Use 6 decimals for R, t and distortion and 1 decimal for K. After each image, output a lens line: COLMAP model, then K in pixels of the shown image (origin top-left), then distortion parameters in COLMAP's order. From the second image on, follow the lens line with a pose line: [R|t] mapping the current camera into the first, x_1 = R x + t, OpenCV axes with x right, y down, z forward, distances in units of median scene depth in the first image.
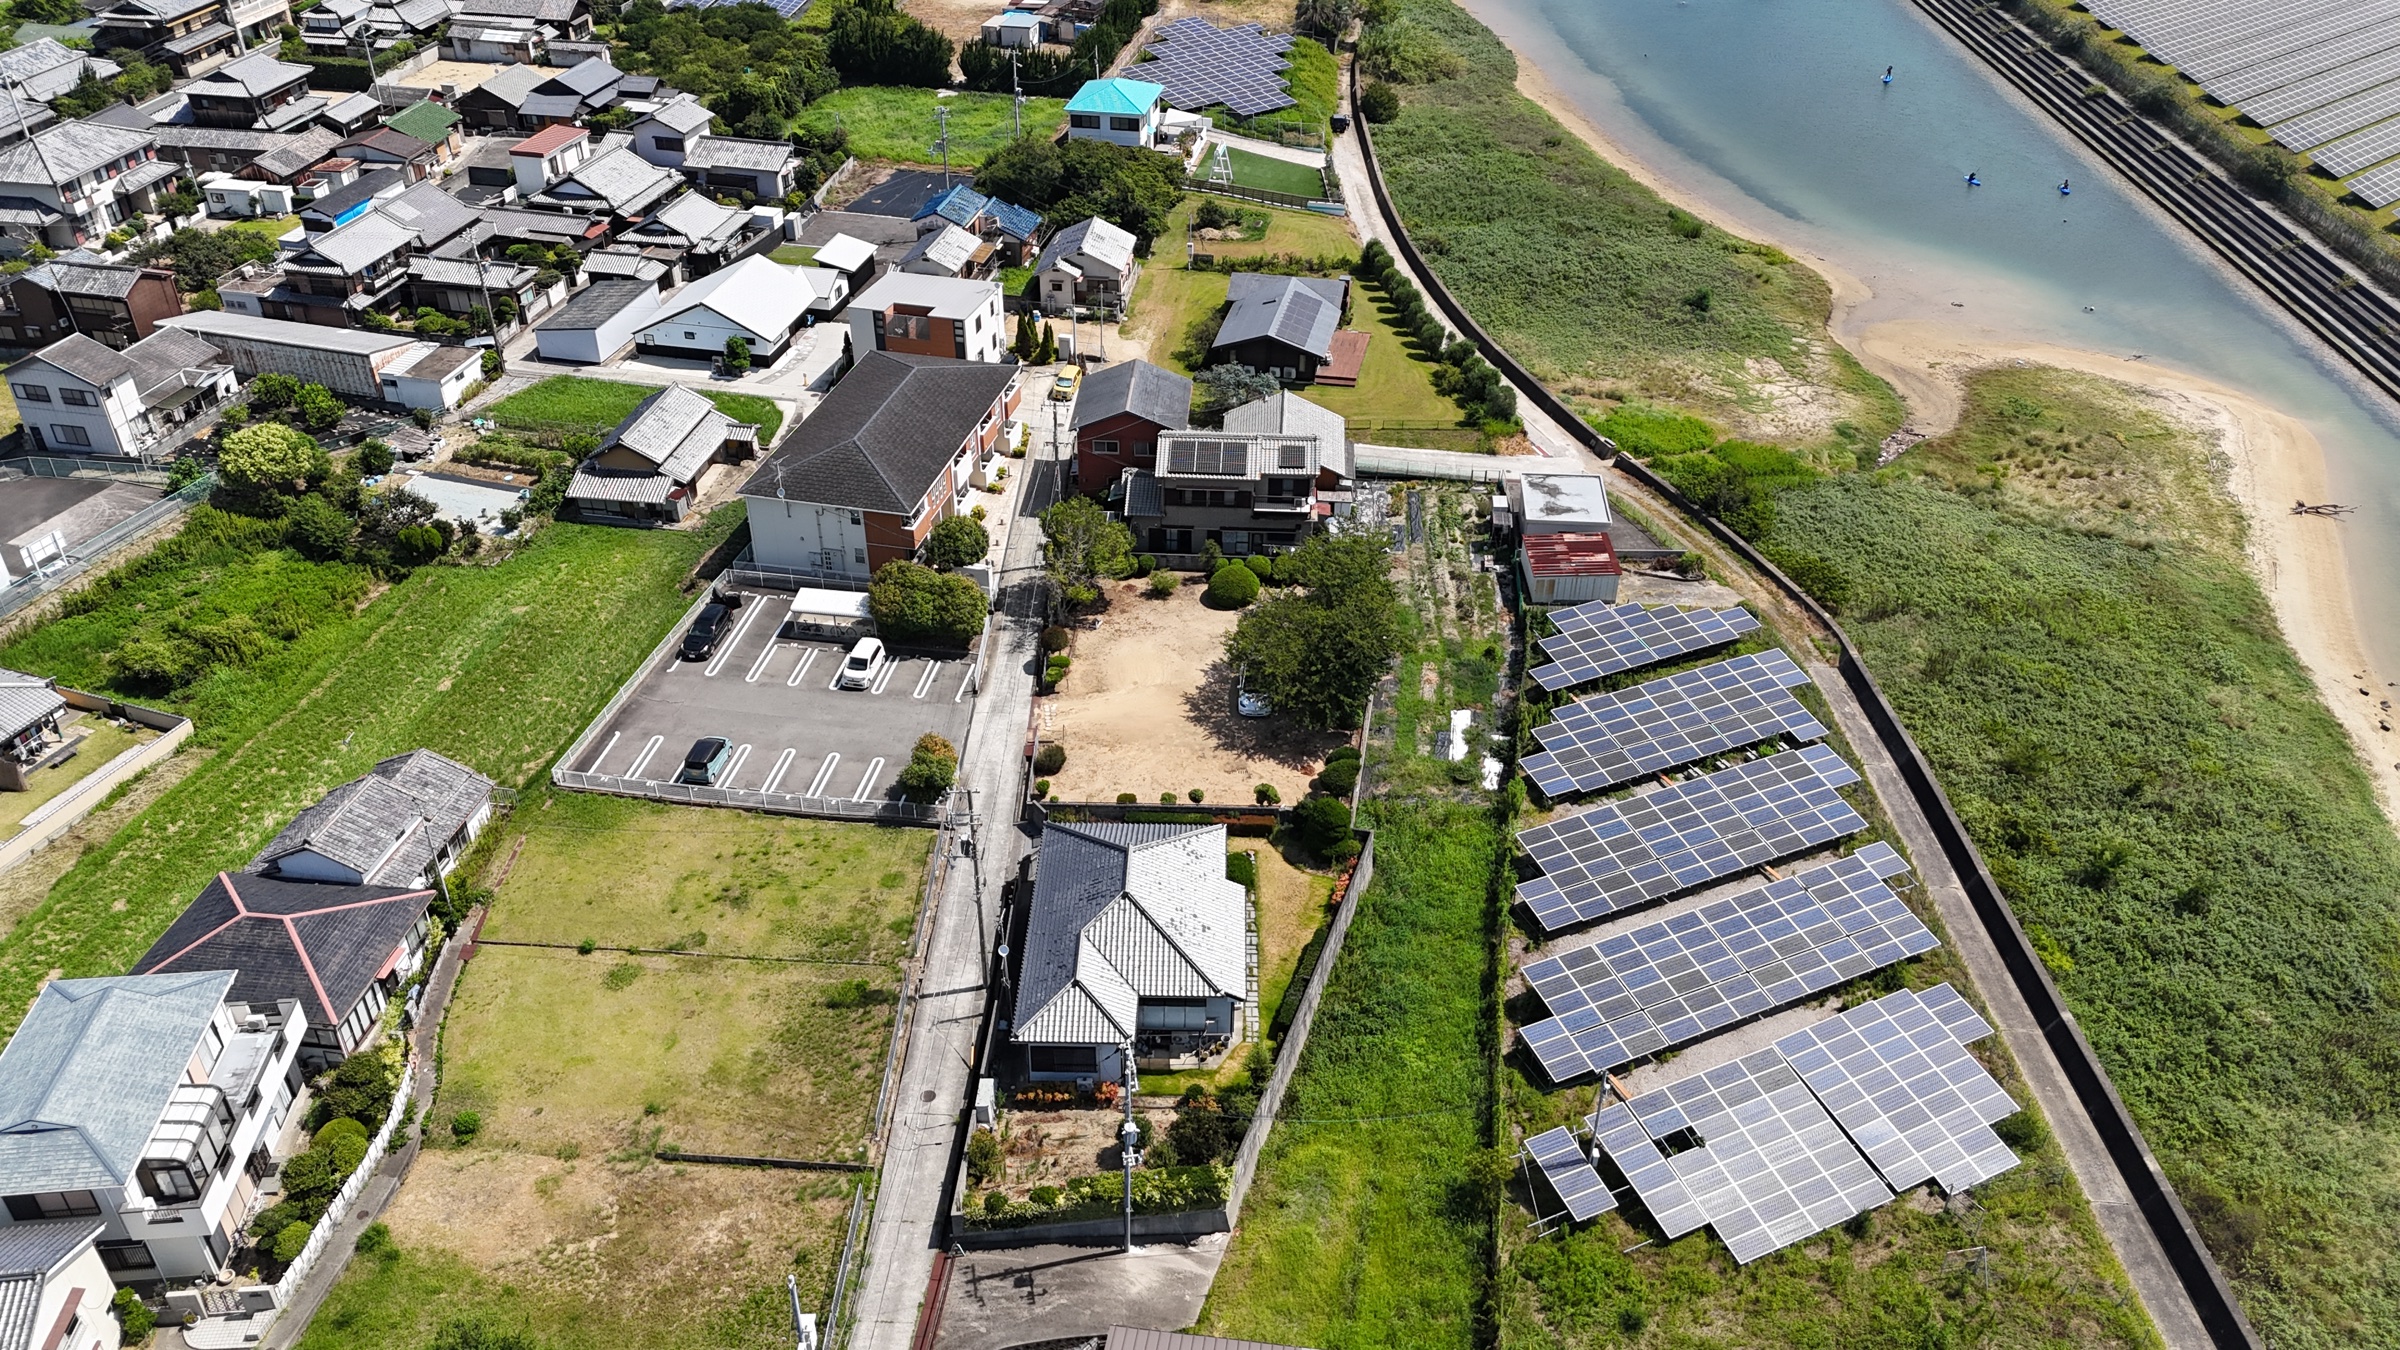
lens RADIAL K [[1777.9, 0, 1206.1], [0, 1777.9, 670.0], [0, 0, 1]] dist [0.070830, -0.067219]
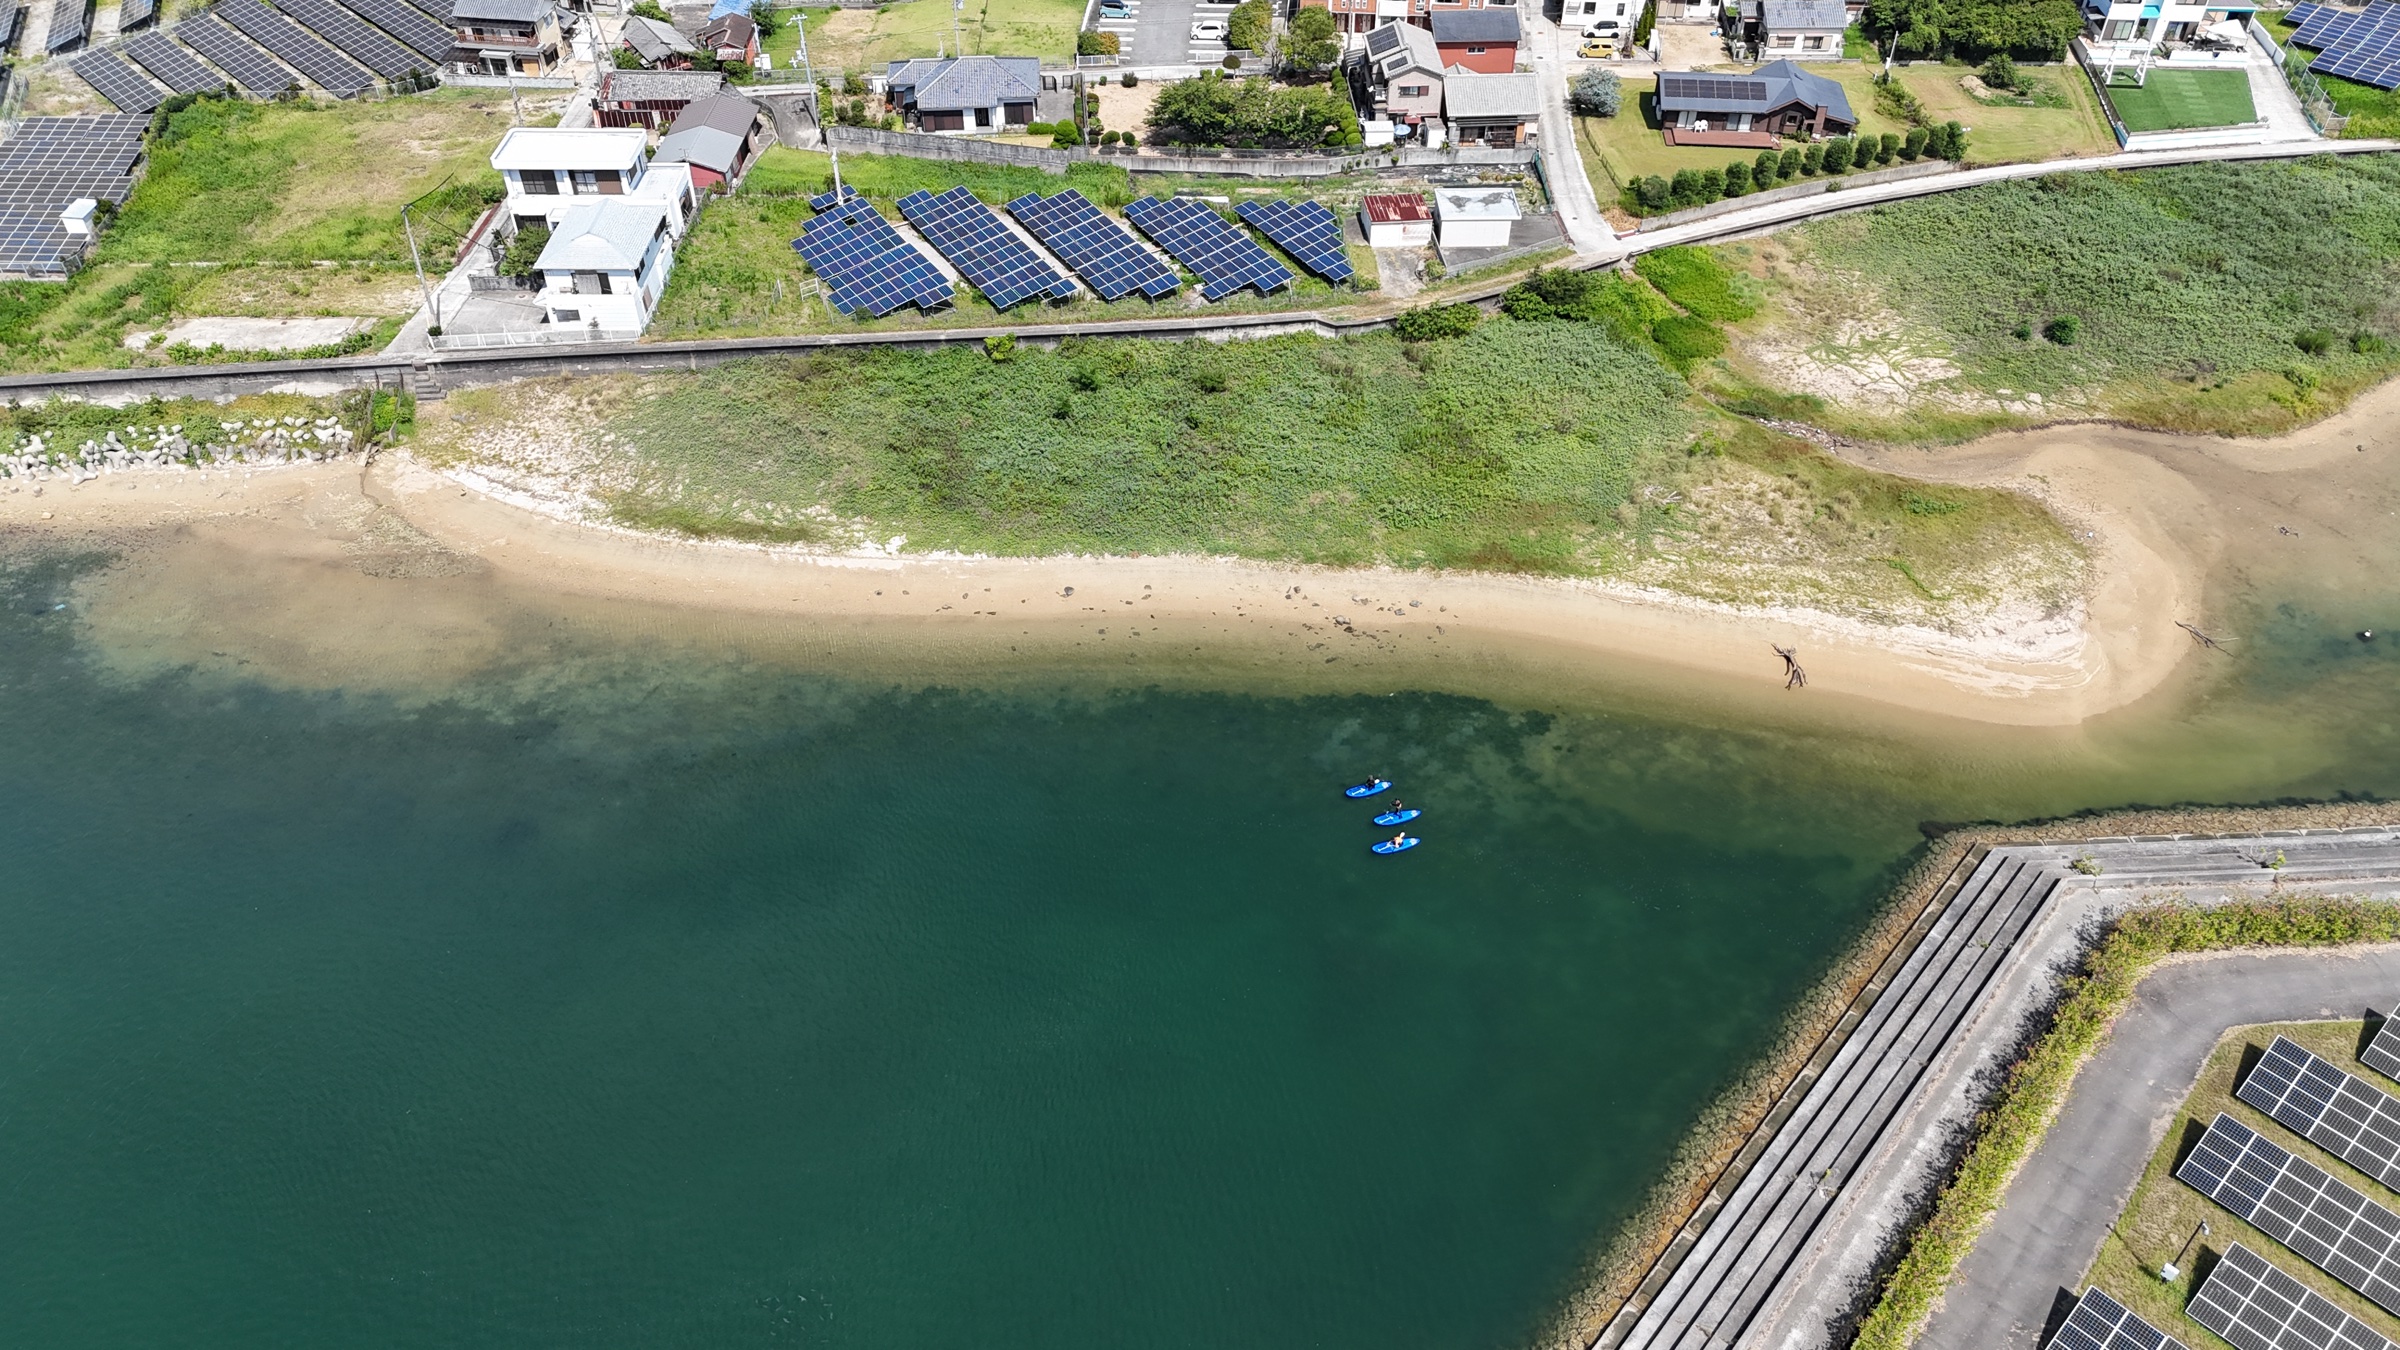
lens RADIAL K [[1777.9, 0, 1198.8], [0, 1777.9, 672.7], [0, 0, 1]] dist [0.070830, -0.067219]
pose [[0.090935, 0.643825, -0.759750, 1.191424], [-0.545477, 0.670487, 0.502894, -0.352470], [0.833178, 0.368695, 0.412162, 0.353706]]
